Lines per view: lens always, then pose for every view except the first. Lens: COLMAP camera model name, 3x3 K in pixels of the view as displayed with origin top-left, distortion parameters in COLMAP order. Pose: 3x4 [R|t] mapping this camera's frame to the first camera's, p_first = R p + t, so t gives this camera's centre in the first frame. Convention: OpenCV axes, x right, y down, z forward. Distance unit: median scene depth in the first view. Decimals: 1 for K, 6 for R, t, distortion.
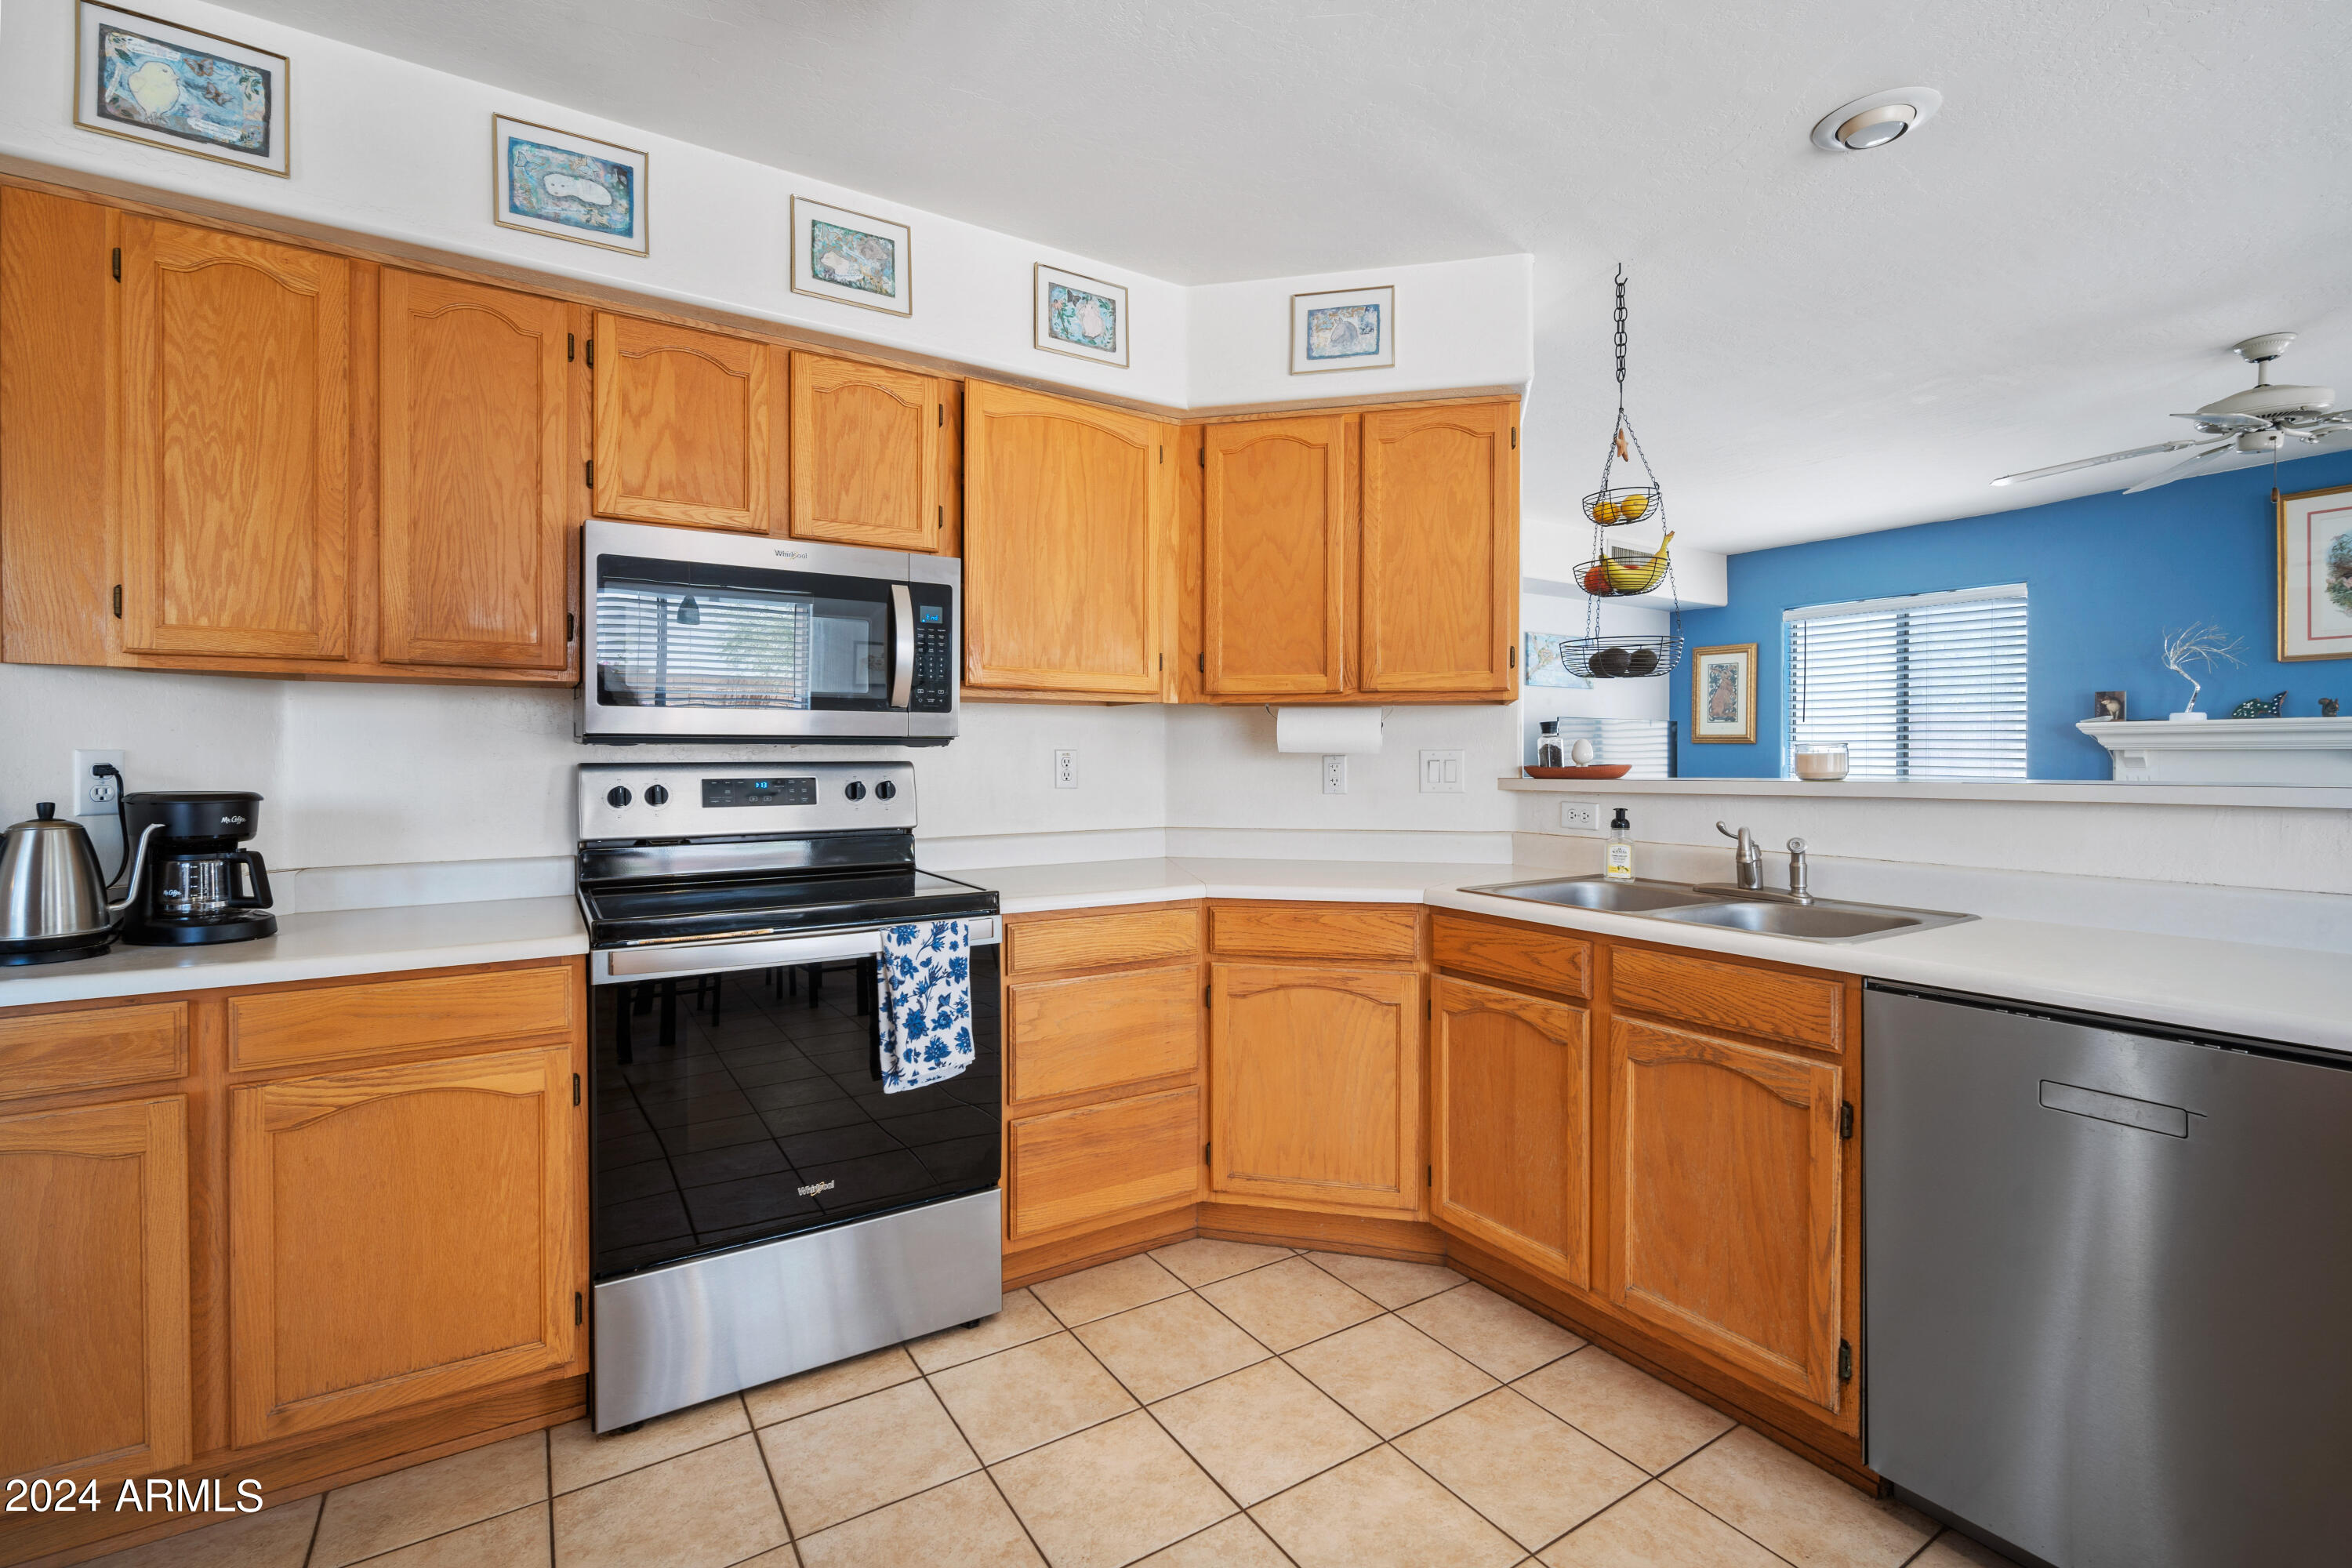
lens RADIAL K [[1041.0, 0, 1179.9], [0, 1041.0, 759.9], [0, 0, 1]] dist [-0.007431, 0.001289]
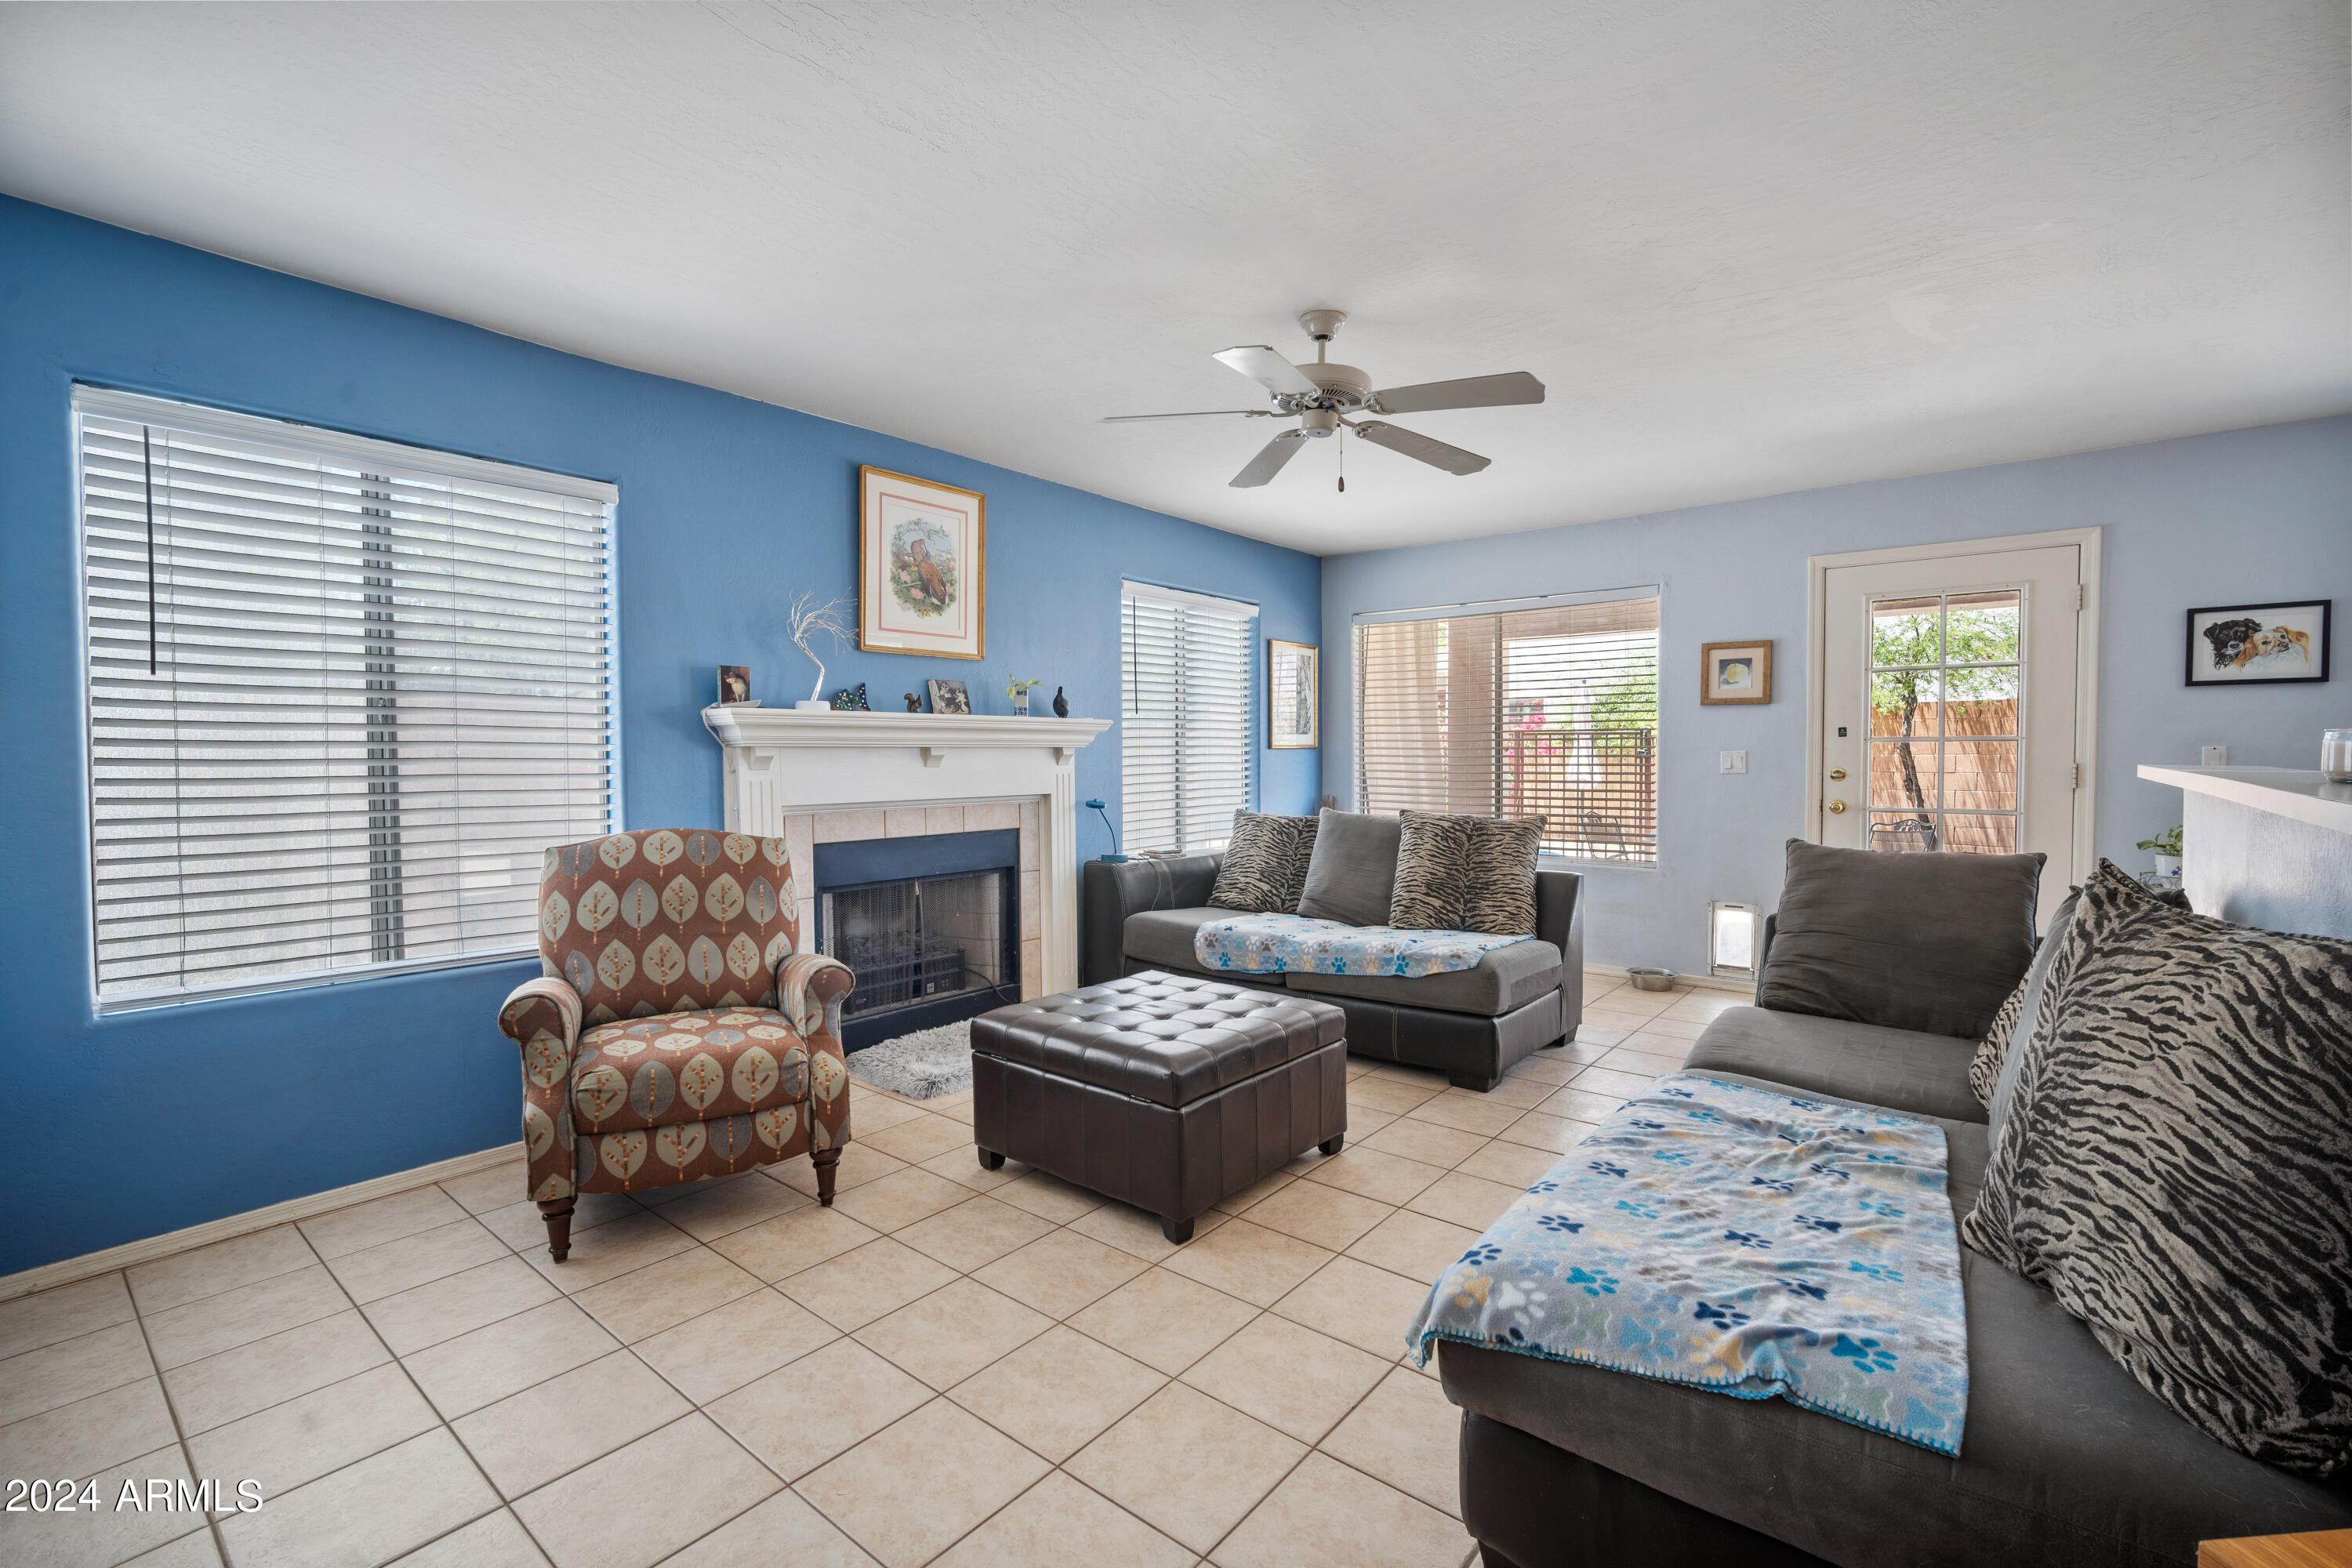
lens RADIAL K [[1016.0, 0, 1191.3], [0, 1016.0, 779.7], [0, 0, 1]] dist [-0.000932, 0.000259]
pose [[-0.319865, -0.025148, 0.947129, 0.242922], [0.007333, 0.999552, 0.029016, -0.010096], [-0.947435, 0.016227, -0.319537, 1.887044]]
